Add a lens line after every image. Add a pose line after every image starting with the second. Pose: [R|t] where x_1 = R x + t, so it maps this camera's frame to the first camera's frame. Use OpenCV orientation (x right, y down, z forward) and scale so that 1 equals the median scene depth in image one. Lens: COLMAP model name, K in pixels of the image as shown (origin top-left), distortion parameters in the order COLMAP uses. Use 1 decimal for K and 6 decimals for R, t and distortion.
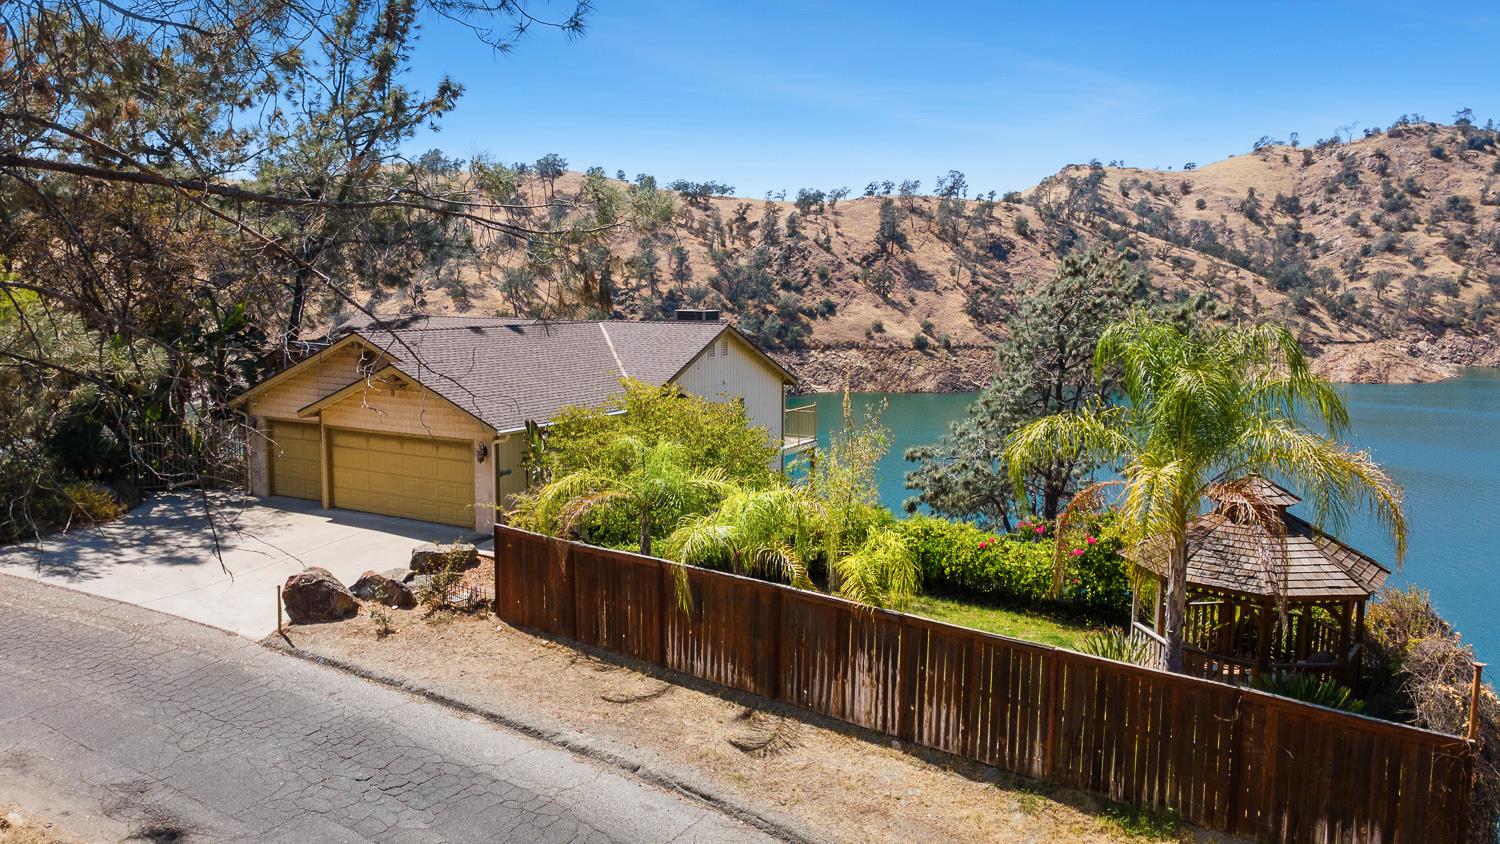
lens RADIAL K [[1103.3, 0, 752.1], [0, 1103.3, 416.8], [0, 0, 1]] dist [0.021224, 0.045575]
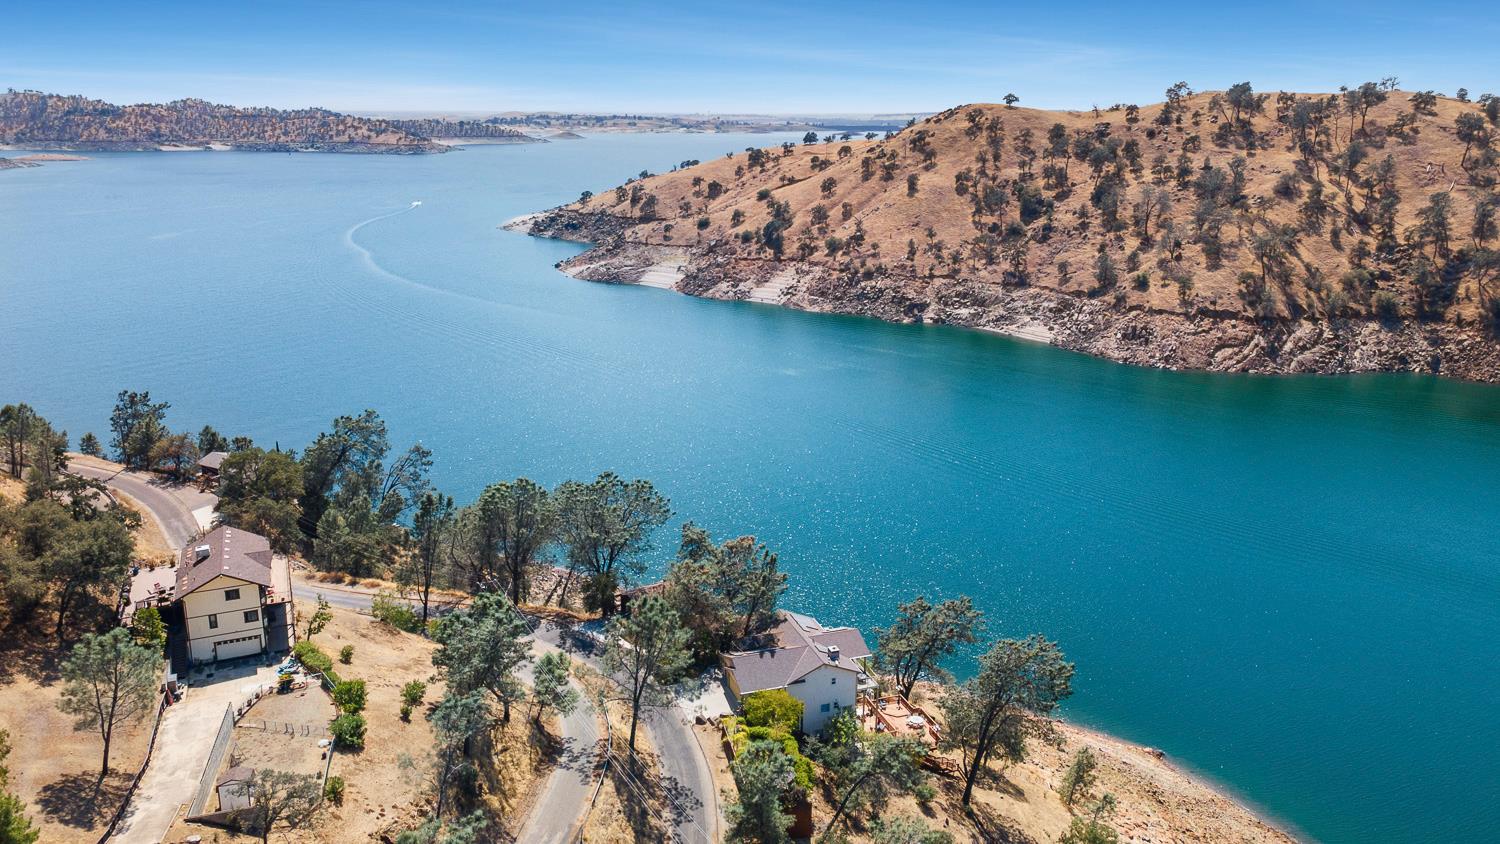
lens RADIAL K [[1103.3, 0, 749.2], [0, 1103.3, 420.6], [0, 0, 1]] dist [0.021224, 0.045575]
pose [[0.733274, 0.182455, -0.654996, 0.121686], [-0.079642, 0.979740, 0.183755, -0.090575], [0.675253, -0.082578, 0.732949, -0.109756]]
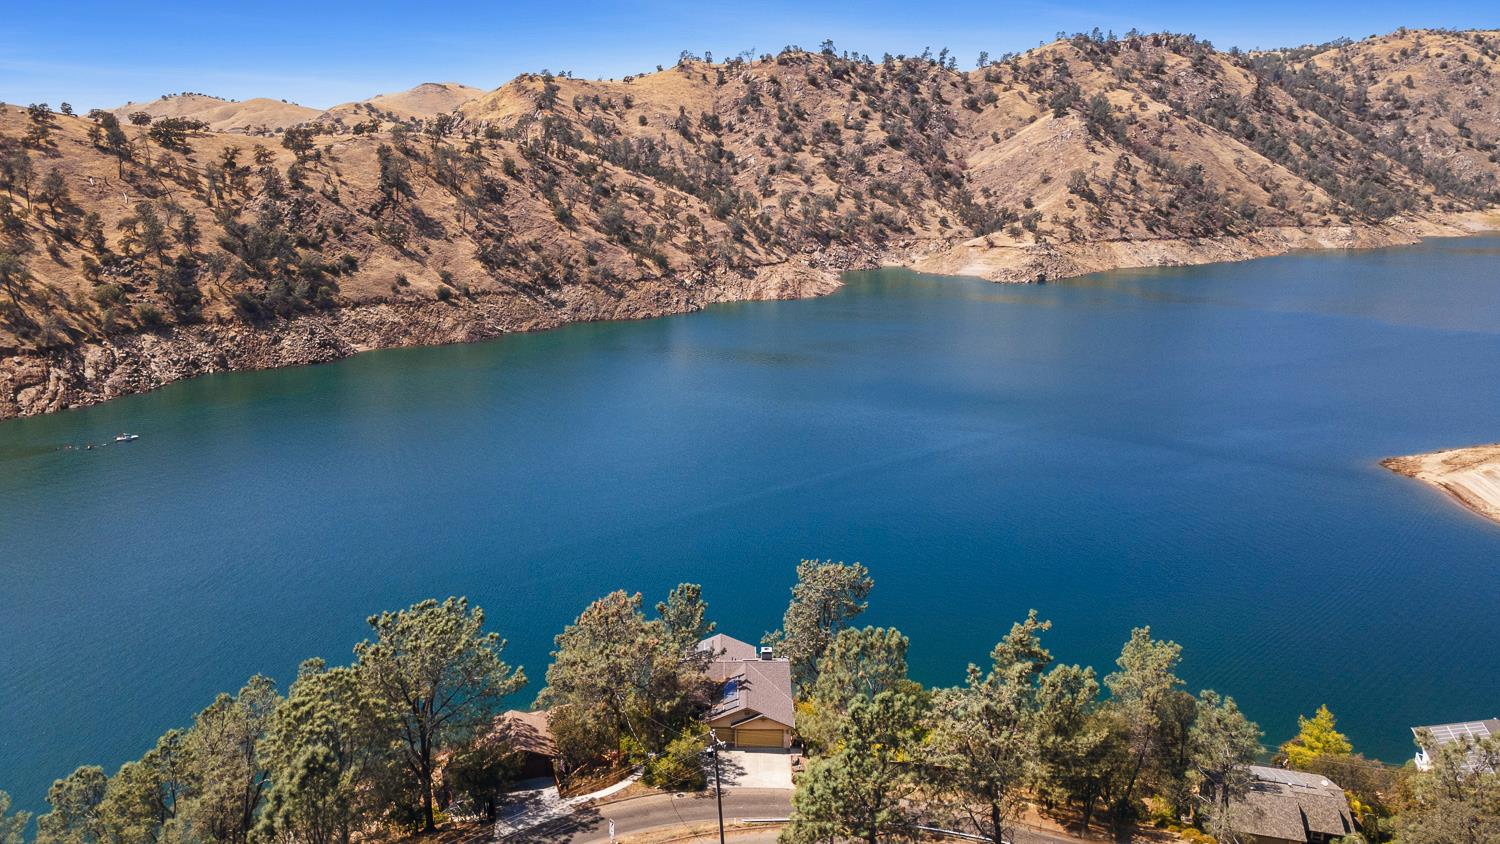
lens RADIAL K [[1103.3, 0, 751.1], [0, 1103.3, 421.1], [0, 0, 1]] dist [0.021224, 0.045575]
pose [[0.877603, -0.121292, 0.463790, -0.096703], [0.058237, 0.987272, 0.147997, -0.079022], [-0.475838, -0.102873, 0.873496, -0.114481]]
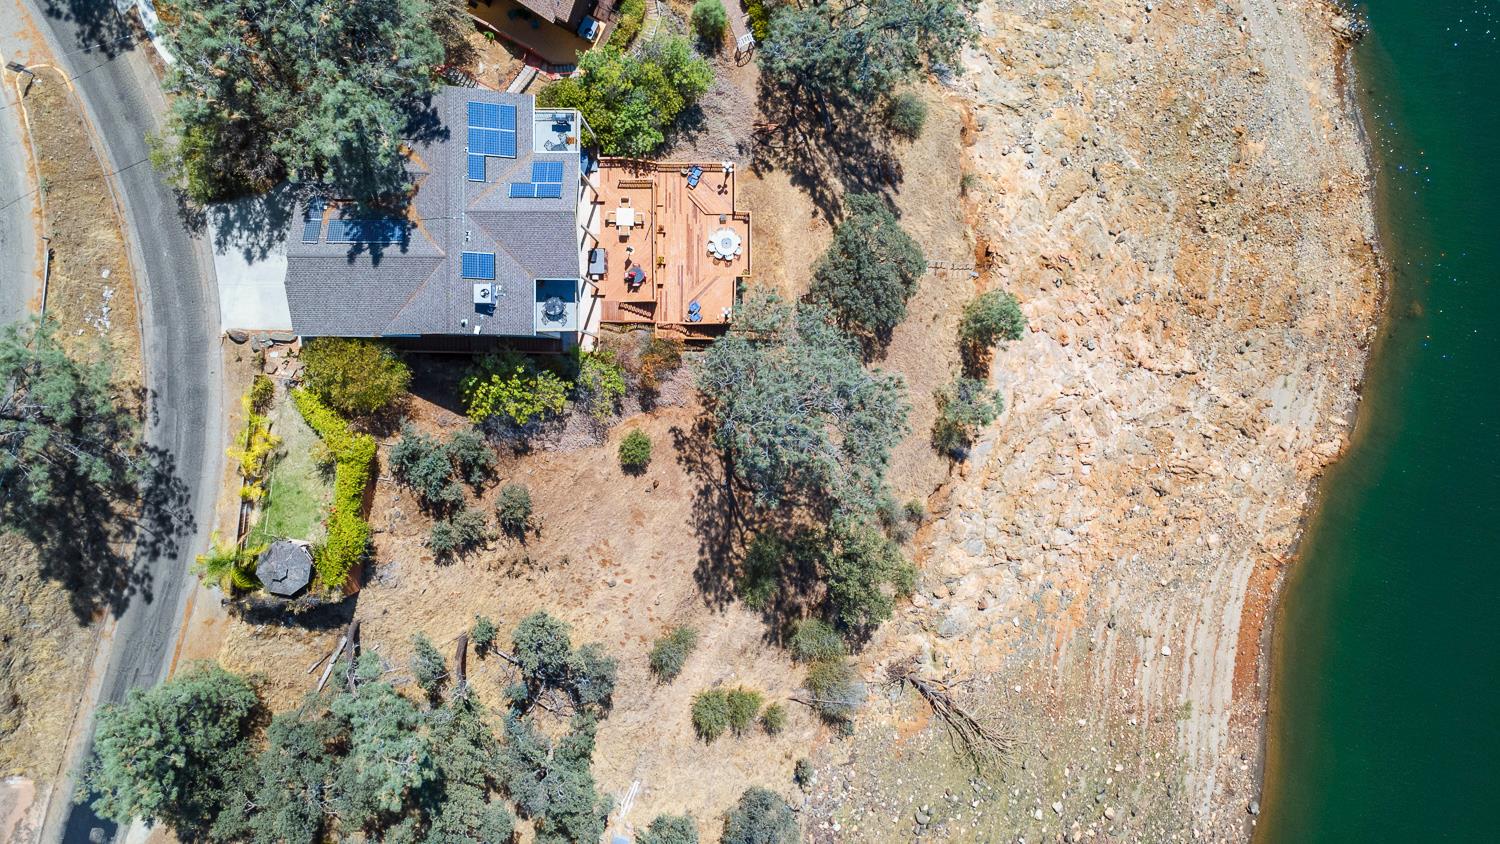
lens RADIAL K [[1103.3, 0, 748.4], [0, 1103.3, 430.2], [0, 0, 1]] dist [0.021224, 0.045575]
pose [[0.461166, 0.887313, -0.001245, 0.022123], [-0.080967, 0.043479, 0.995768, -0.120890], [0.883612, -0.459113, 0.091894, 0.068415]]
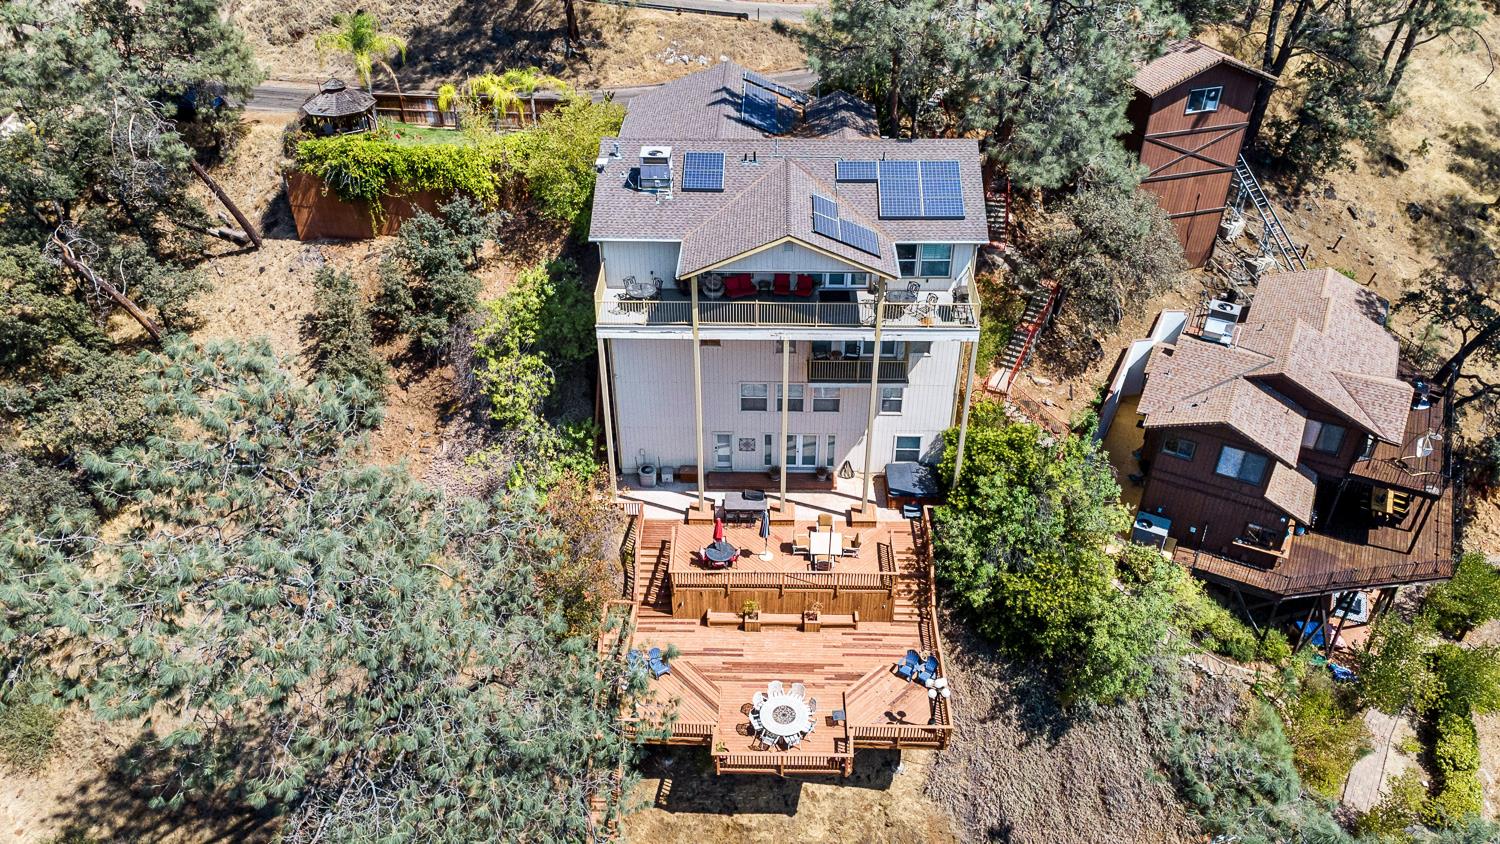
lens RADIAL K [[1103.3, 0, 747.6], [0, 1103.3, 406.5], [0, 0, 1]] dist [0.021224, 0.045575]
pose [[-0.900062, 0.242941, -0.361758, 0.021073], [-0.056063, 0.758716, 0.649004, -0.039910], [0.432141, 0.604425, -0.669271, 0.121868]]
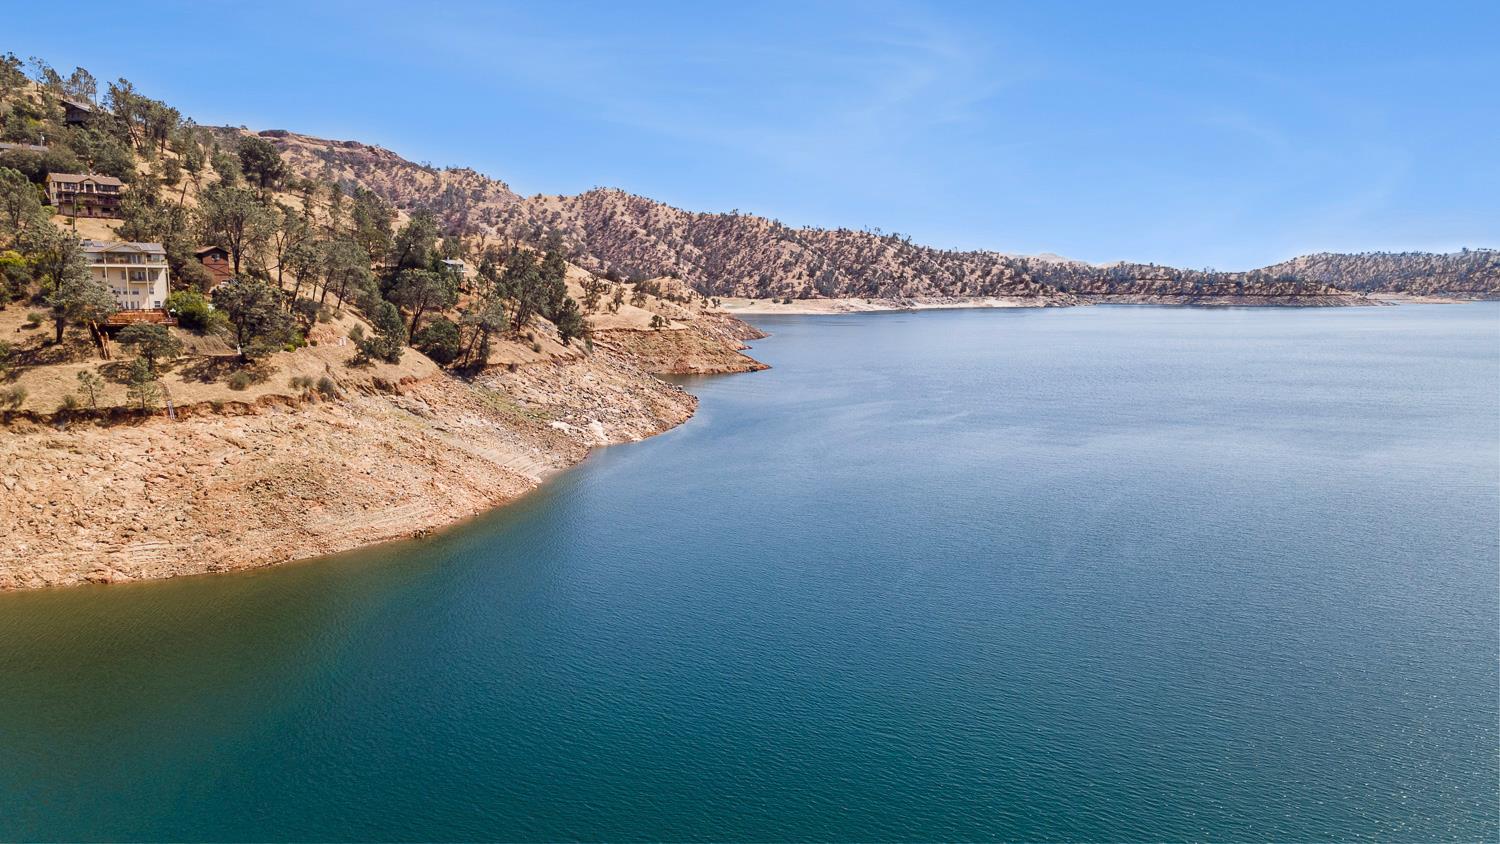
lens RADIAL K [[1103.3, 0, 748.7], [0, 1103.3, 418.4], [0, 0, 1]] dist [0.021224, 0.045575]
pose [[-0.391188, 0.098726, -0.915000, 0.248890], [-0.111398, 0.981840, 0.153563, -0.027928], [0.913544, 0.162001, -0.373086, 0.400071]]
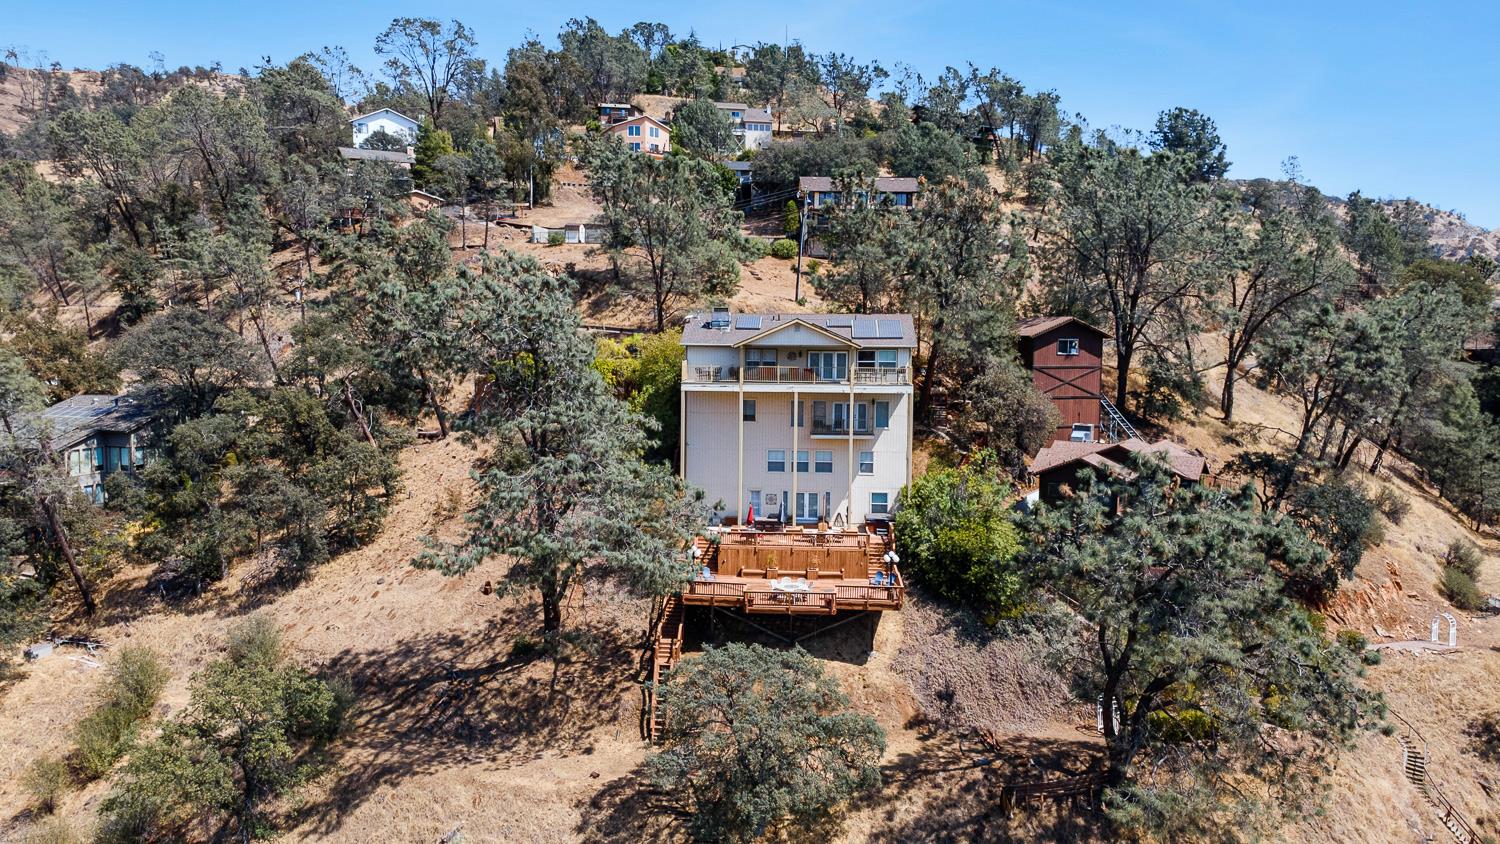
lens RADIAL K [[1103.3, 0, 752.9], [0, 1103.3, 428.7], [0, 0, 1]] dist [0.021224, 0.045575]
pose [[-0.912883, 0.015689, -0.407920, 0.043149], [-0.066975, 0.979965, 0.187574, -0.015471], [0.402690, 0.198553, -0.893542, 0.174240]]
